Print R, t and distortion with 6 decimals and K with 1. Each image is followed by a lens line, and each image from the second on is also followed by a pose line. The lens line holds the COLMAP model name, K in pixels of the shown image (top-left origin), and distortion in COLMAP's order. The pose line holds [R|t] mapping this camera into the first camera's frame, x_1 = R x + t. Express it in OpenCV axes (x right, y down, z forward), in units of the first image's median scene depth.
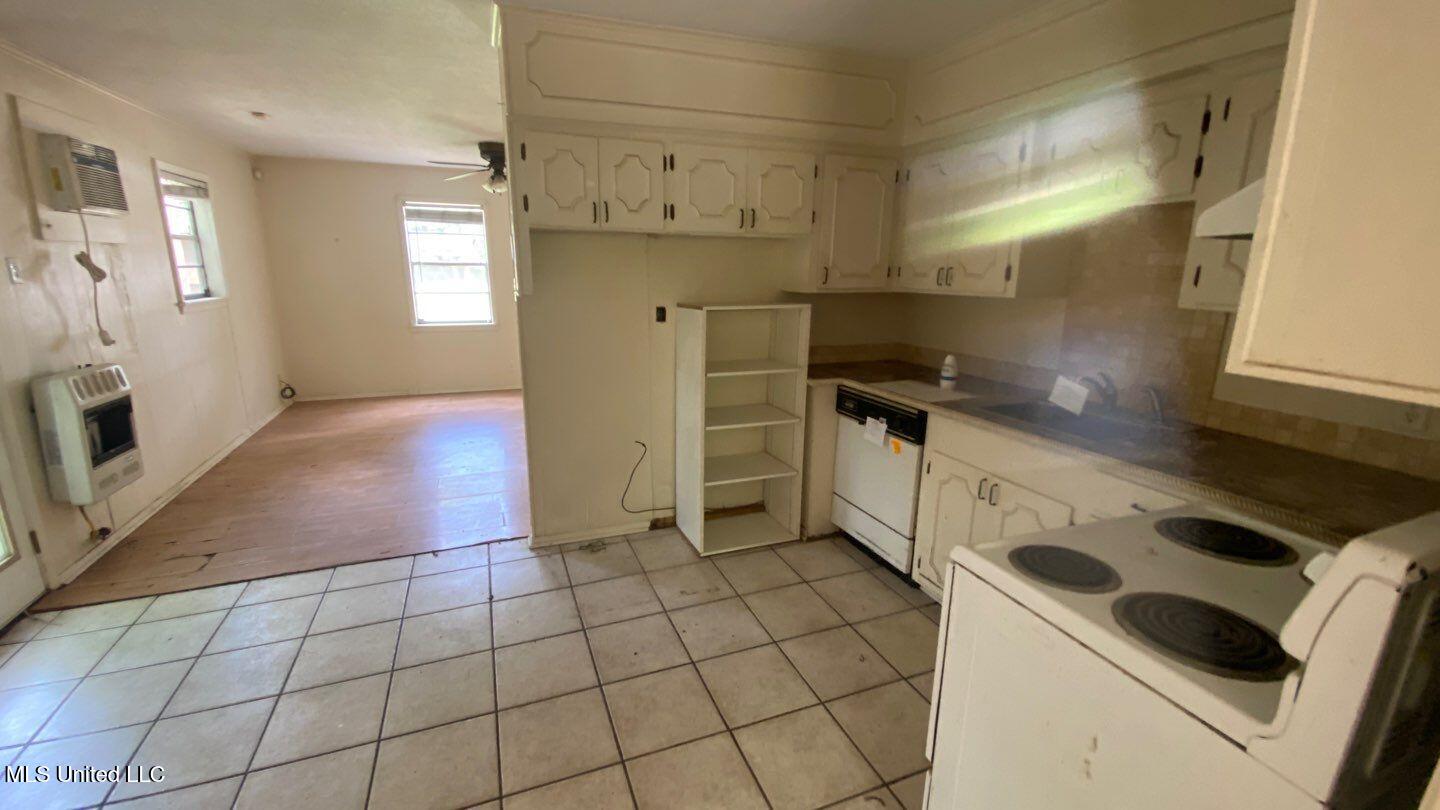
lens RADIAL K [[582.1, 0, 714.6], [0, 582.1, 407.0], [0, 0, 1]] dist [0.033237, -0.025908]
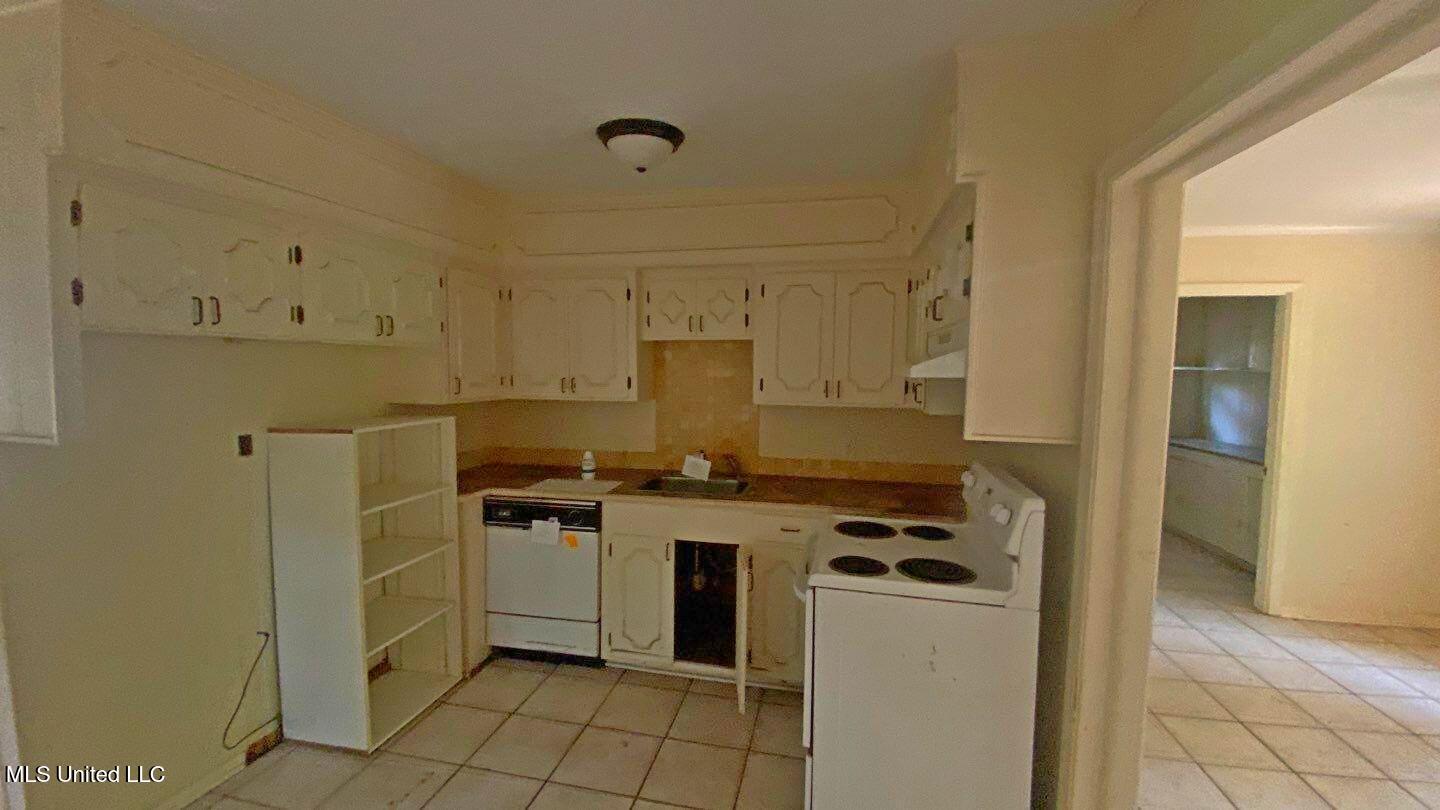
lens RADIAL K [[582.1, 0, 714.6], [0, 582.1, 407.0], [0, 0, 1]] dist [0.033237, -0.025908]
pose [[0.559033, -0.062733, 0.826769, -0.378450], [0.189949, 0.980305, -0.054054, -0.059809], [-0.807094, 0.187262, 0.559939, 0.124855]]
